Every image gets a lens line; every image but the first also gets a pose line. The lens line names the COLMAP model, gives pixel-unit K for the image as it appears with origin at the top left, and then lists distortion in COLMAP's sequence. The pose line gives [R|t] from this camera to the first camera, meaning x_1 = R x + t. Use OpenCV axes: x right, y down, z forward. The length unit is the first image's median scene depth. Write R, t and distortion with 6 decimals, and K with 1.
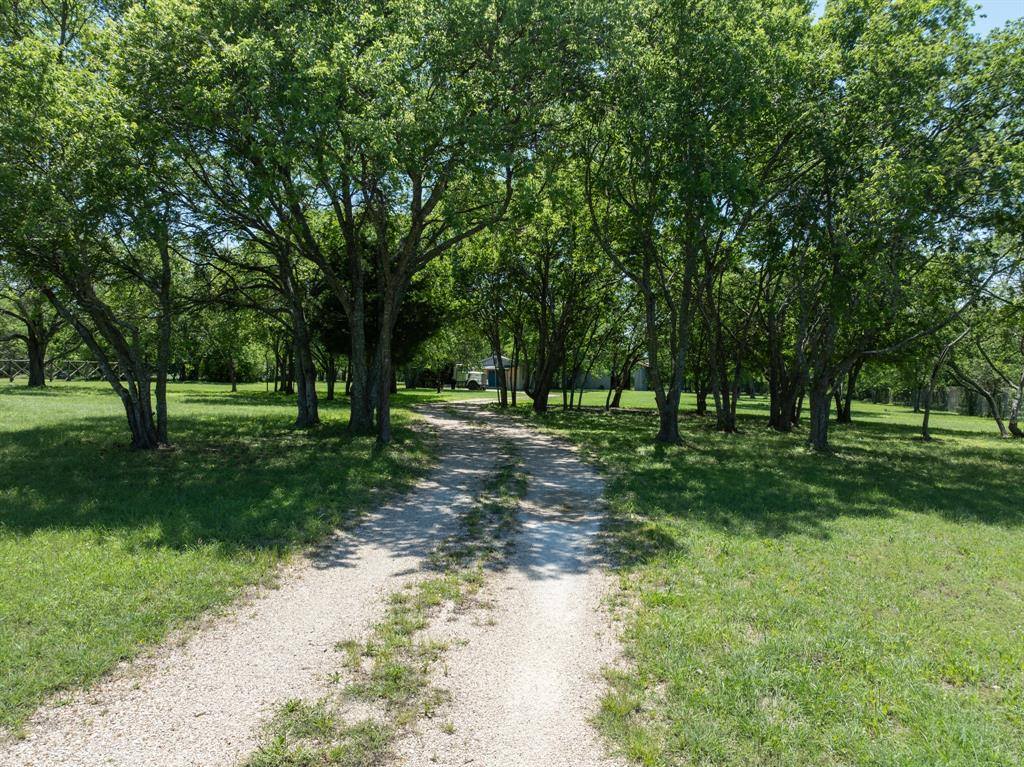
lens RADIAL K [[716.8, 0, 515.7], [0, 716.8, 389.1], [0, 0, 1]] dist [-0.029861, 0.014998]
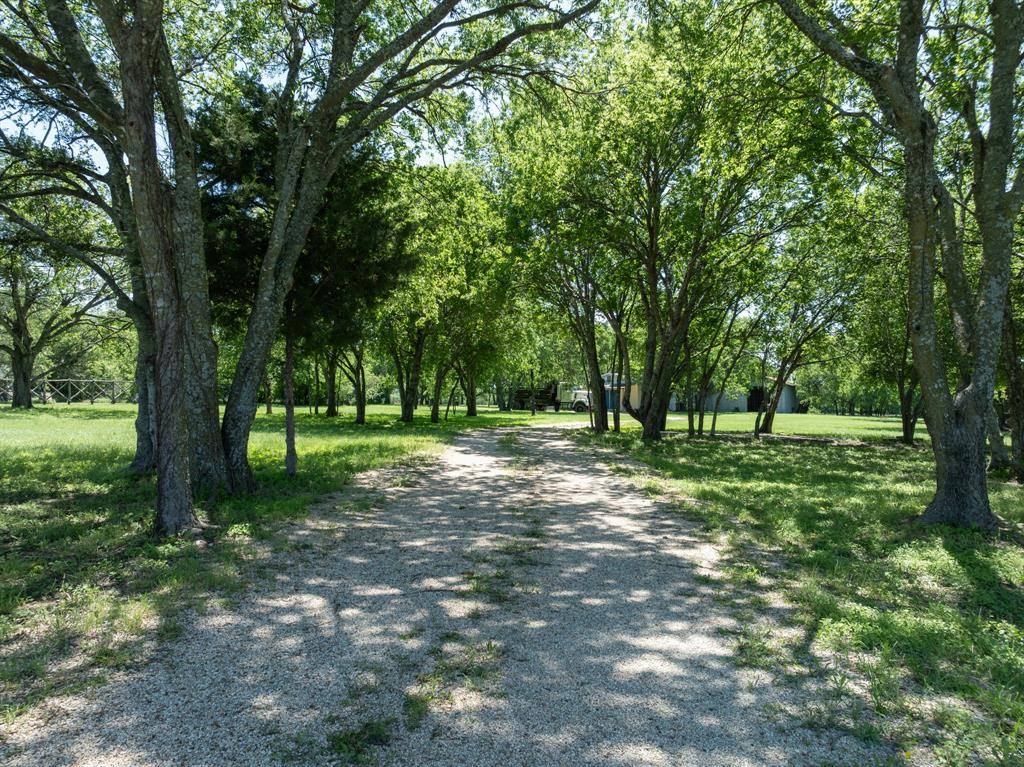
lens RADIAL K [[716.8, 0, 515.7], [0, 716.8, 389.1], [0, 0, 1]] dist [-0.029861, 0.014998]
pose [[0.984479, -0.010729, -0.175172, 0.025698], [0.004436, 0.999332, -0.036277, 0.007367], [0.175444, 0.034937, 0.983869, 0.318804]]
